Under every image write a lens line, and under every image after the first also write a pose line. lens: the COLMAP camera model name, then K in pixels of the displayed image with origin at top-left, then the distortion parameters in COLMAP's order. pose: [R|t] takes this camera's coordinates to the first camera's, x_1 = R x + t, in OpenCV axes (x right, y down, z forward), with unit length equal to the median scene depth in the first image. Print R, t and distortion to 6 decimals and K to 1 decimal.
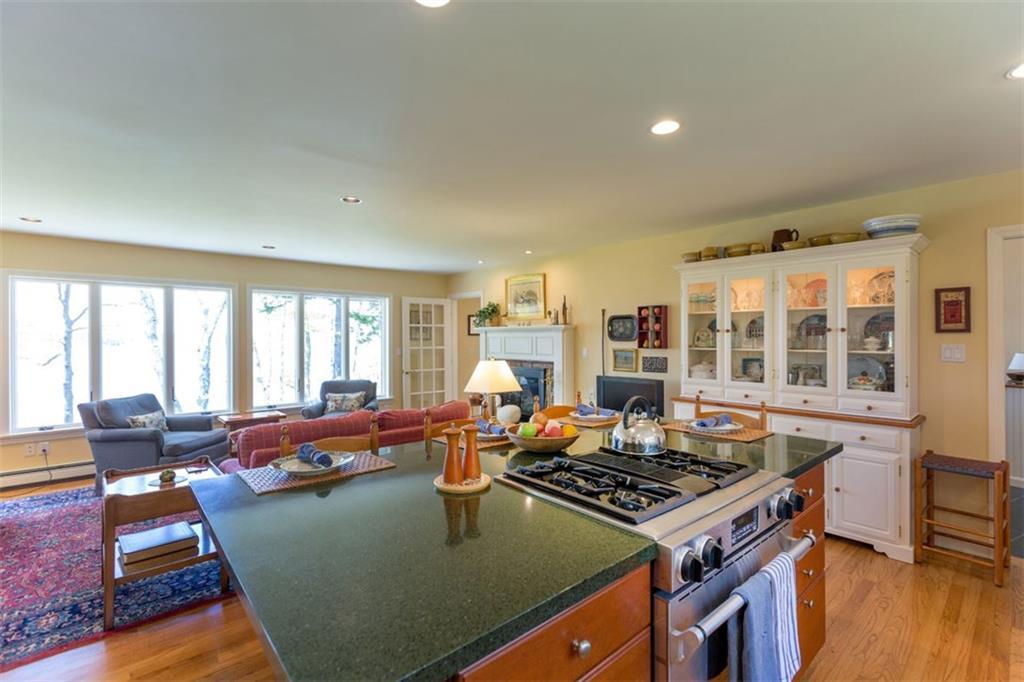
lens RADIAL K [[462.6, 0, 512.0], [0, 462.6, 341.0], [0, 0, 1]] dist [0.001882, 0.000177]
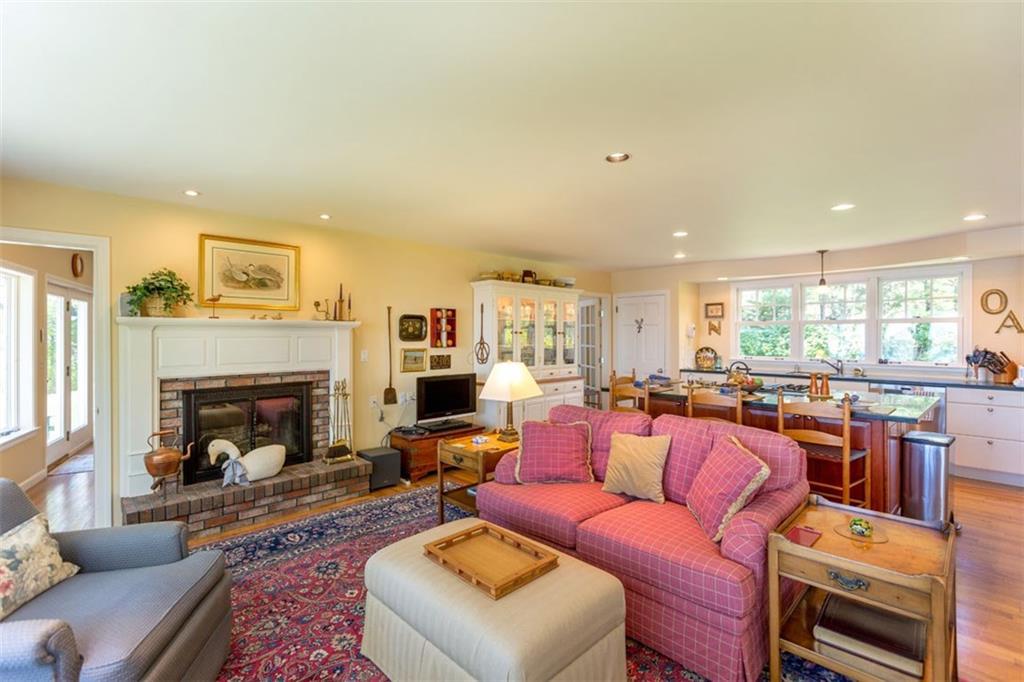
lens RADIAL K [[462.6, 0, 512.0], [0, 462.6, 341.0], [0, 0, 1]] dist [0.001882, 0.000177]
pose [[-0.037511, -0.007671, 0.999267, -0.750675], [0.010623, 0.999911, 0.008074, -0.005851], [-0.999240, 0.010918, -0.037426, 0.822573]]
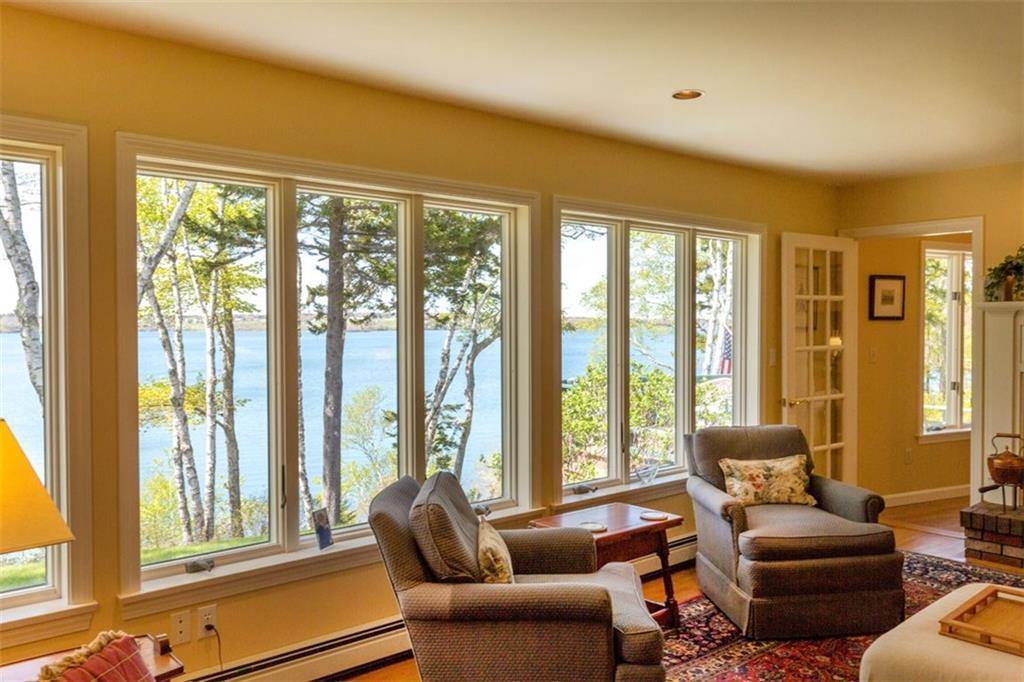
lens RADIAL K [[812.0, 0, 512.0], [0, 812.0, 341.0], [0, 0, 1]] dist [-0.005152, -0.002025]
pose [[0.999954, 0.003606, -0.008864, -0.677003], [-0.003464, 0.999865, 0.016033, -0.005223], [0.008921, -0.016002, 0.999832, 0.313947]]
